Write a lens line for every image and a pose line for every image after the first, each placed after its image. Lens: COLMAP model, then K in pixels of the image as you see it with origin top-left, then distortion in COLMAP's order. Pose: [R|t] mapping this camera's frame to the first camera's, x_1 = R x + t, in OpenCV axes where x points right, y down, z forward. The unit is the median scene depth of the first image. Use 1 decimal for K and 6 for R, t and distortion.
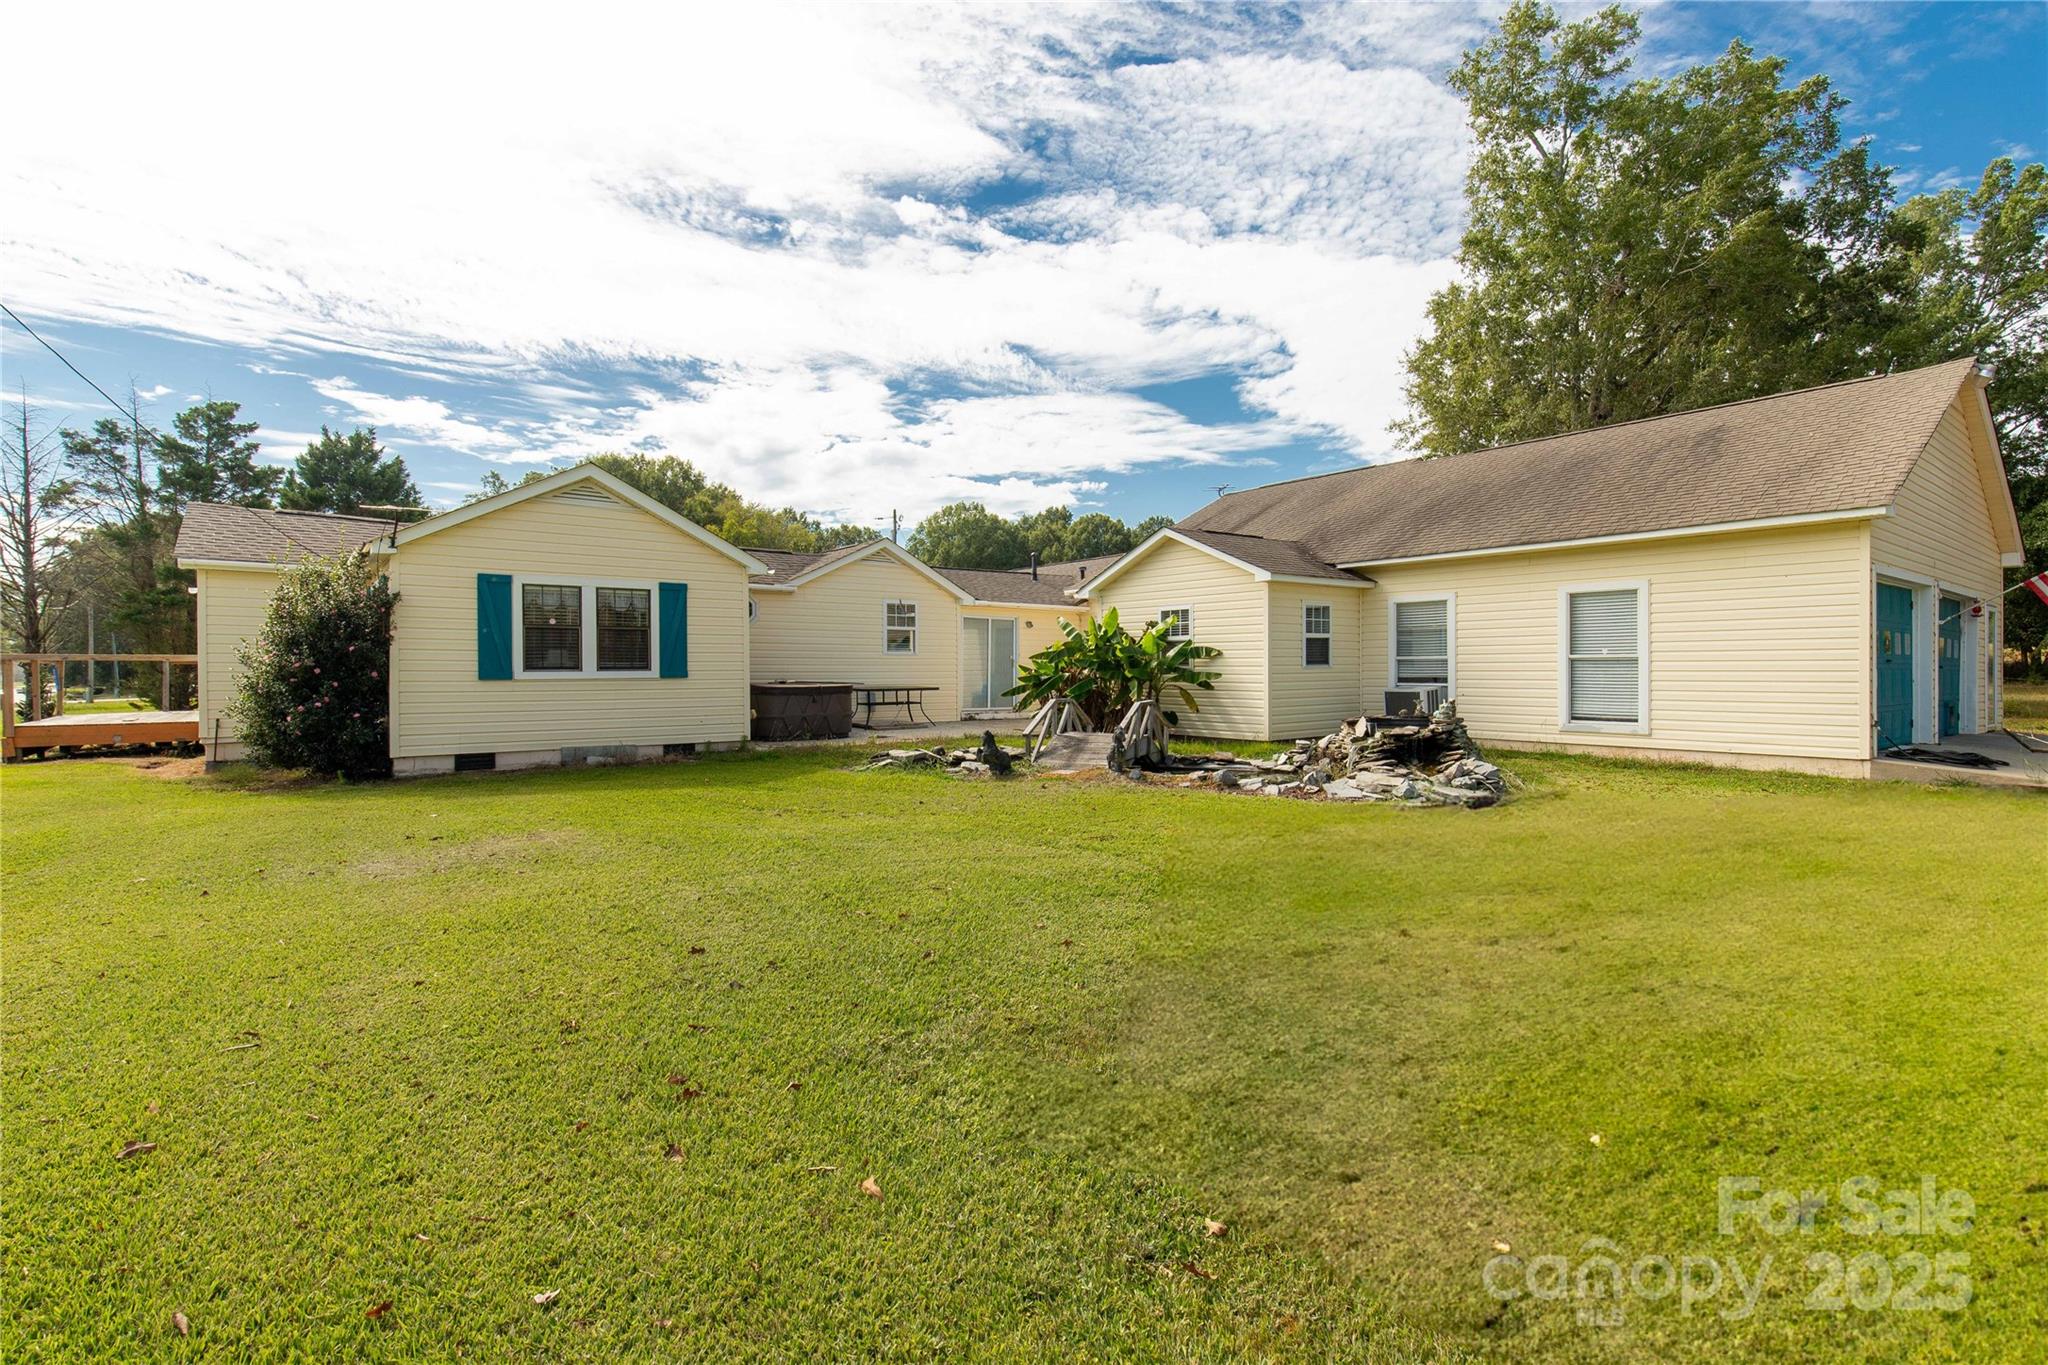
lens RADIAL K [[956.1, 0, 1024.0], [0, 956.1, 682.5], [0, 0, 1]] dist [0.000219, -0.000161]
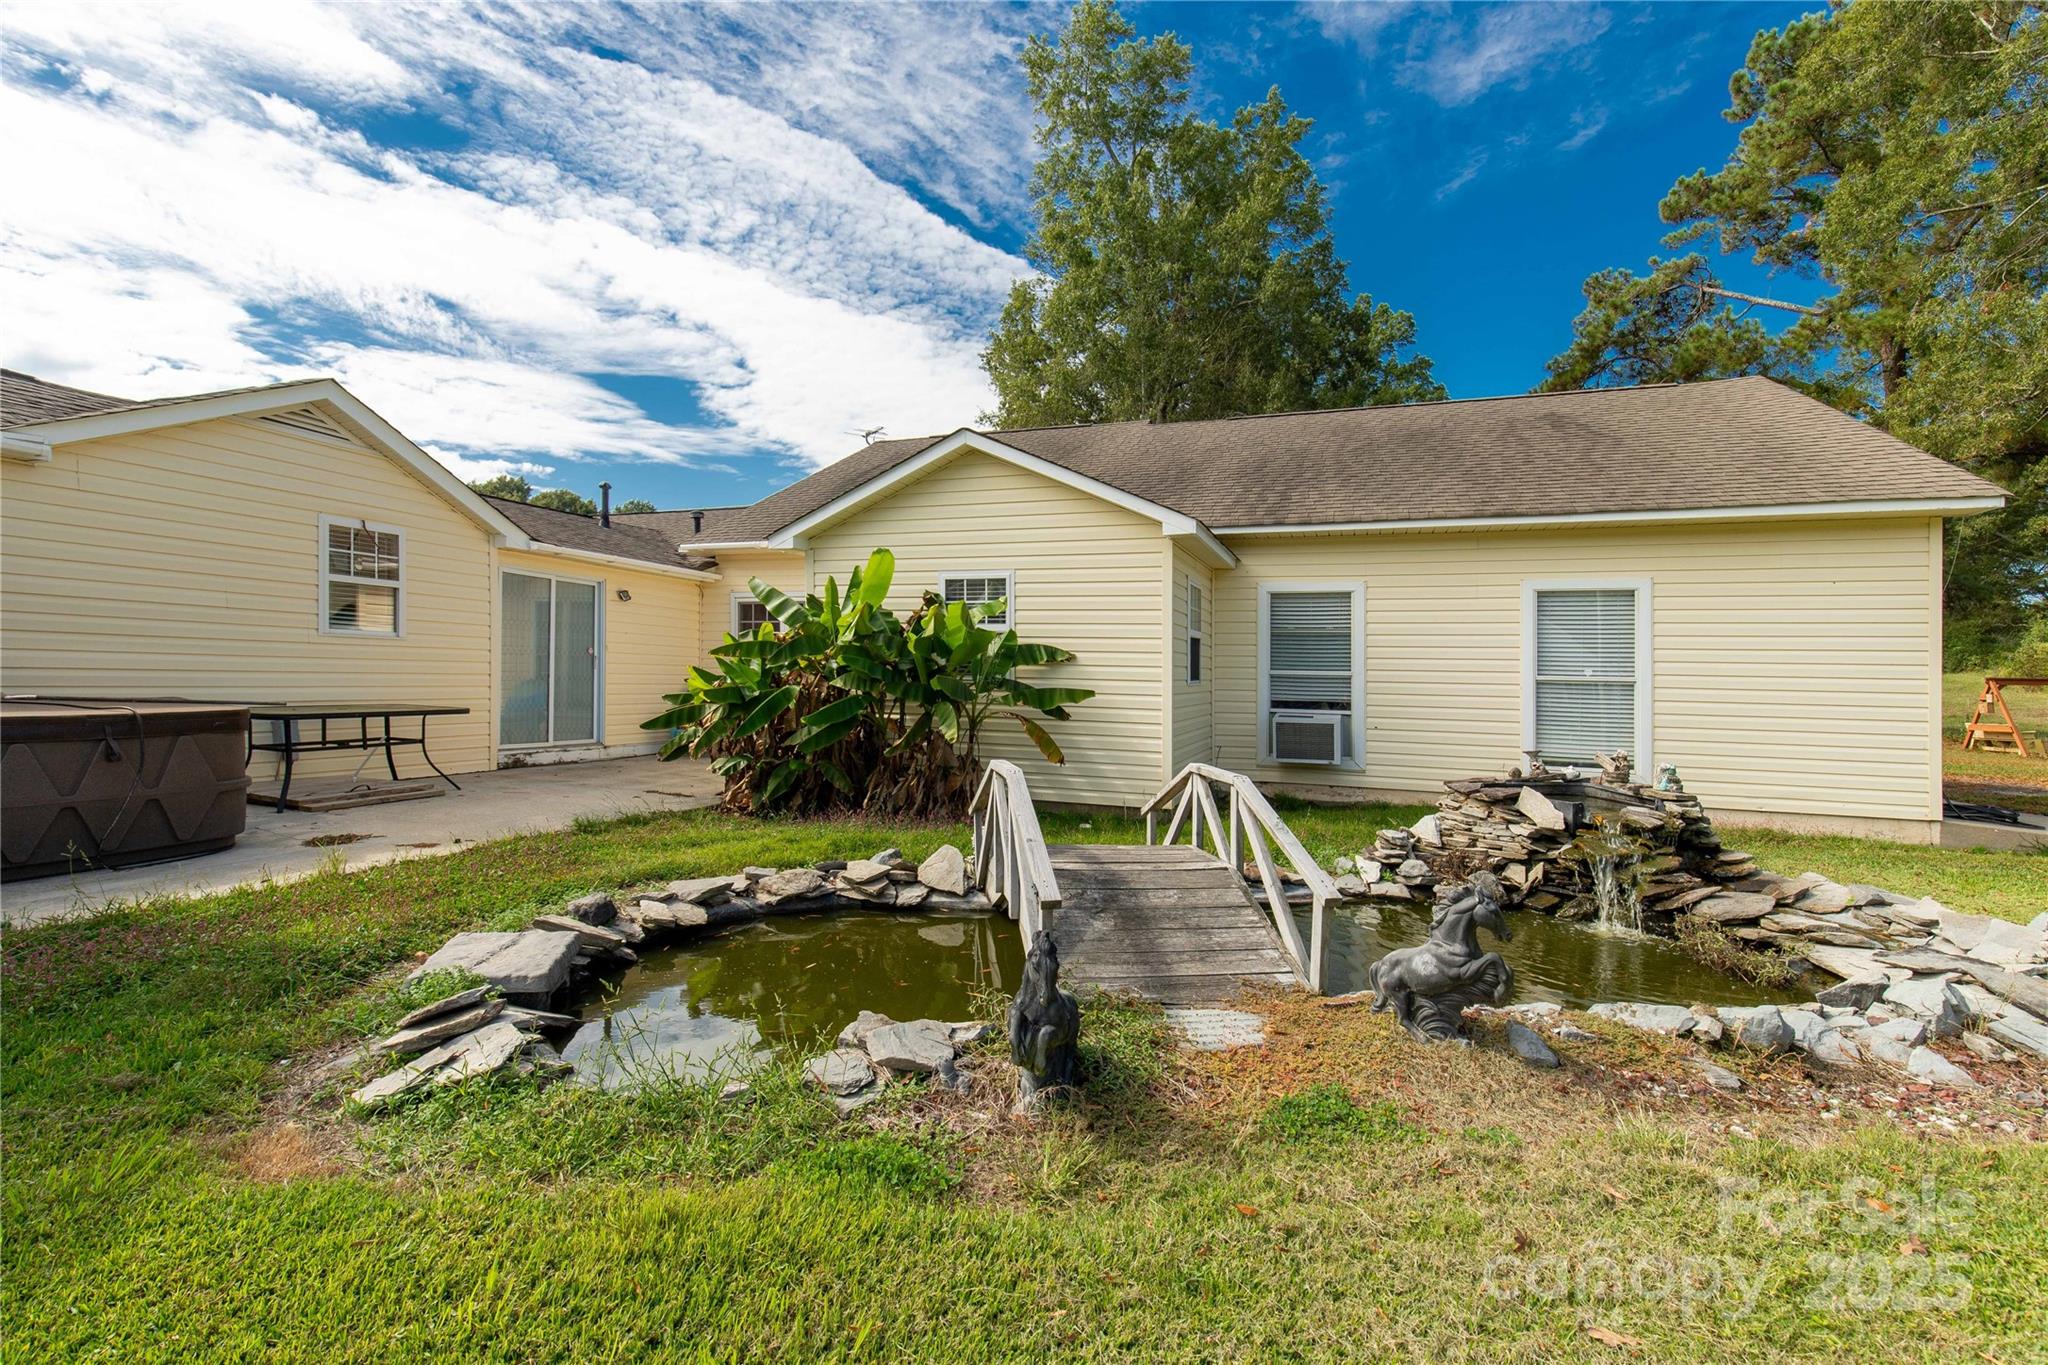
lens RADIAL K [[956.1, 0, 1024.0], [0, 956.1, 682.5], [0, 0, 1]] dist [0.000219, -0.000161]
pose [[0.849573, 0.019570, 0.527107, -0.120215], [-0.016034, 0.999808, -0.011277, -0.008073], [-0.527227, 0.001129, 0.849724, 0.514834]]
